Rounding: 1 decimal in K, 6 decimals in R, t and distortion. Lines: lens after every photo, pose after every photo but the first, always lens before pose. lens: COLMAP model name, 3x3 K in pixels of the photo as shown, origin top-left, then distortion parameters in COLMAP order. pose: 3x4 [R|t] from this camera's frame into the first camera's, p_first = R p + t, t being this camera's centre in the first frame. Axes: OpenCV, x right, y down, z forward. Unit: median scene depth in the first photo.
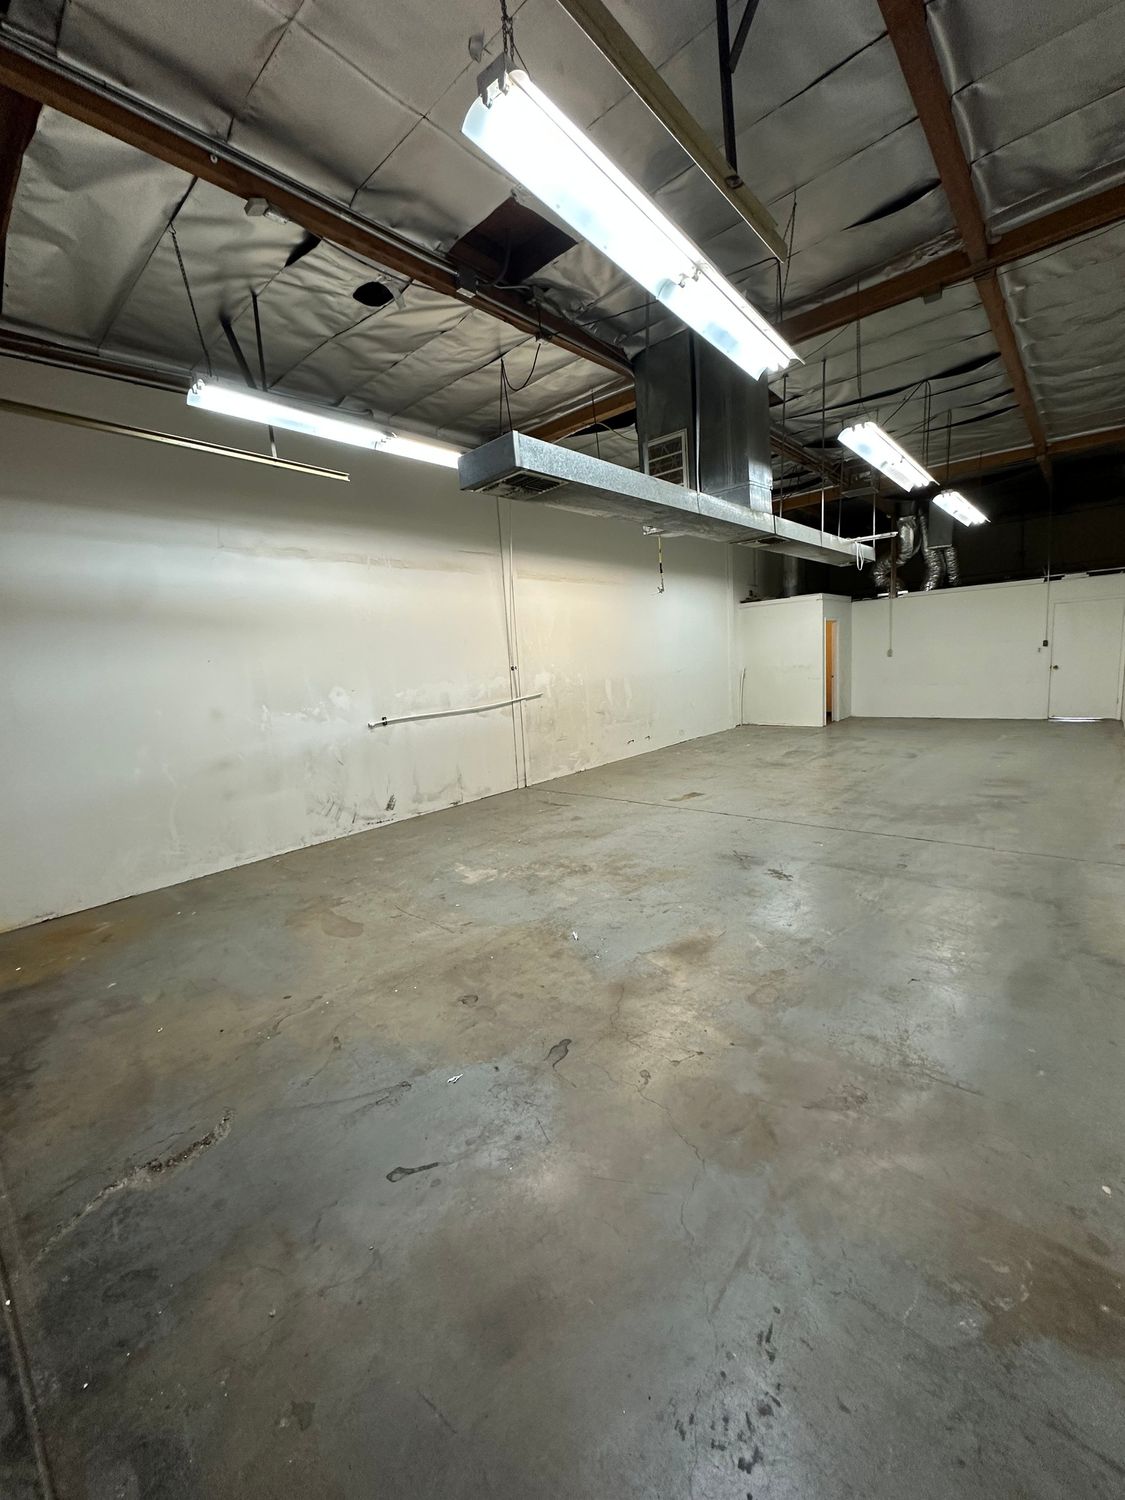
lens RADIAL K [[597.7, 0, 559.8], [0, 597.7, 745.8], [0, 0, 1]] dist [-0.002977, -0.000602]
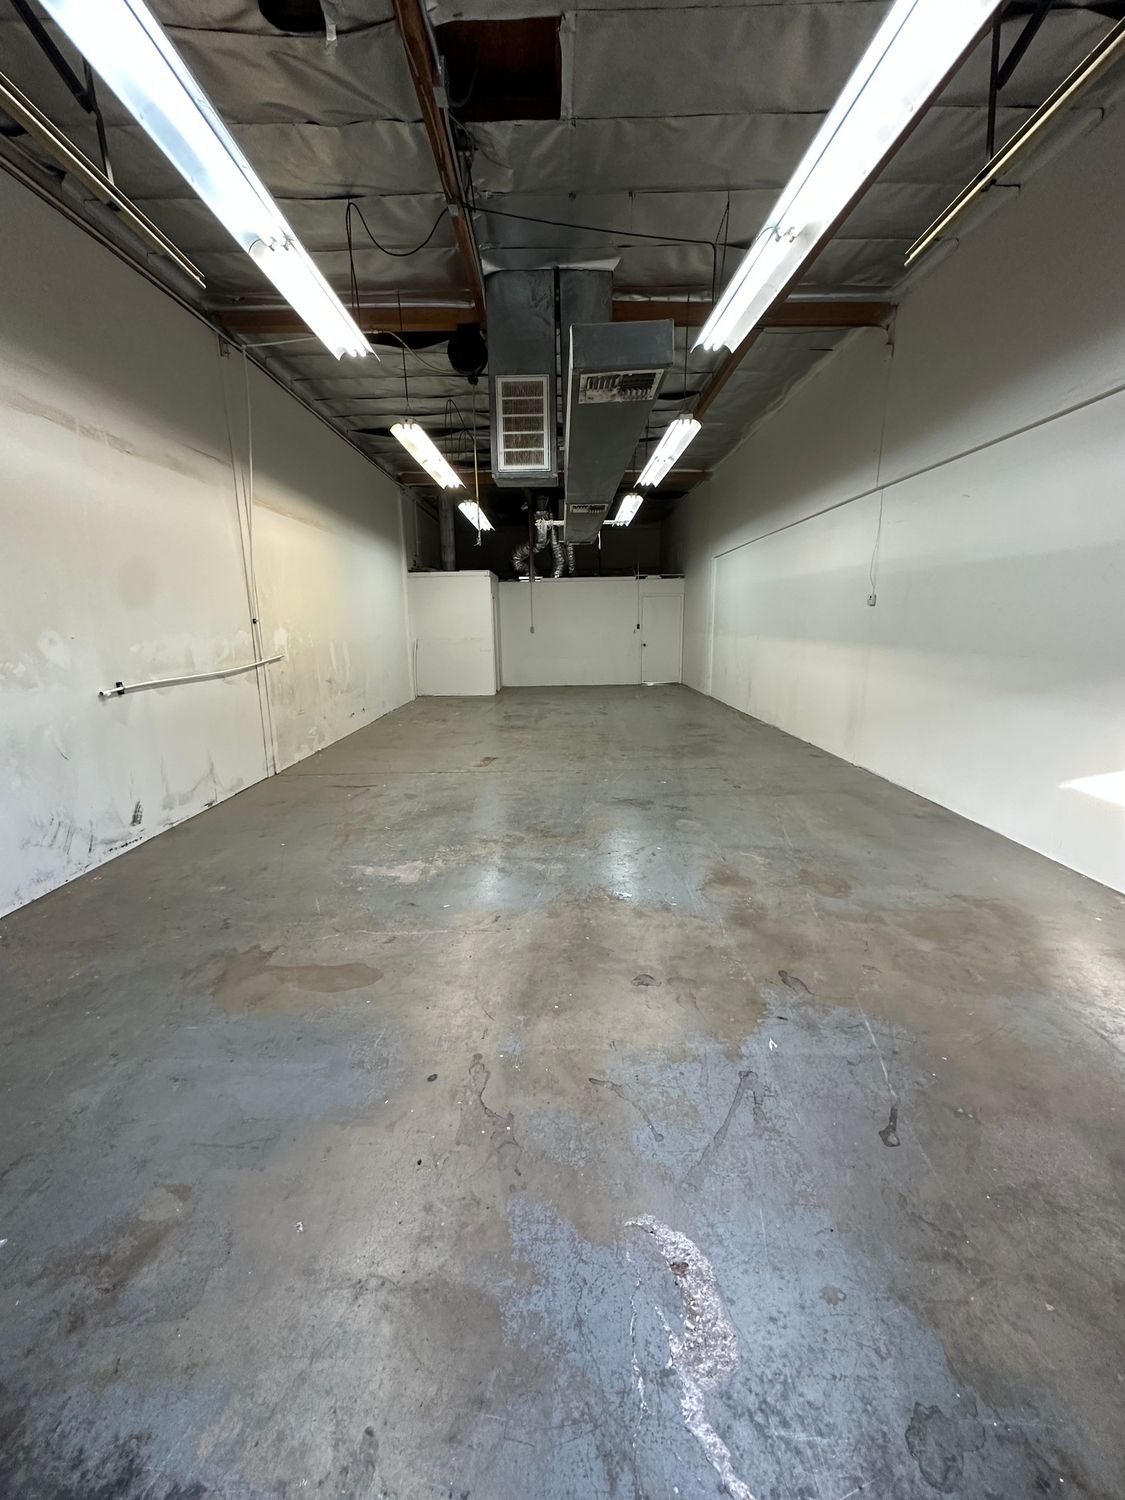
lens RADIAL K [[597.7, 0, 558.6], [0, 597.7, 747.9], [0, 0, 1]] dist [-0.002977, -0.000602]
pose [[0.746697, -0.085407, 0.659658, -0.375193], [0.062635, 0.996344, 0.058100, 0.014969], [-0.662209, -0.002065, 0.749317, 0.207101]]
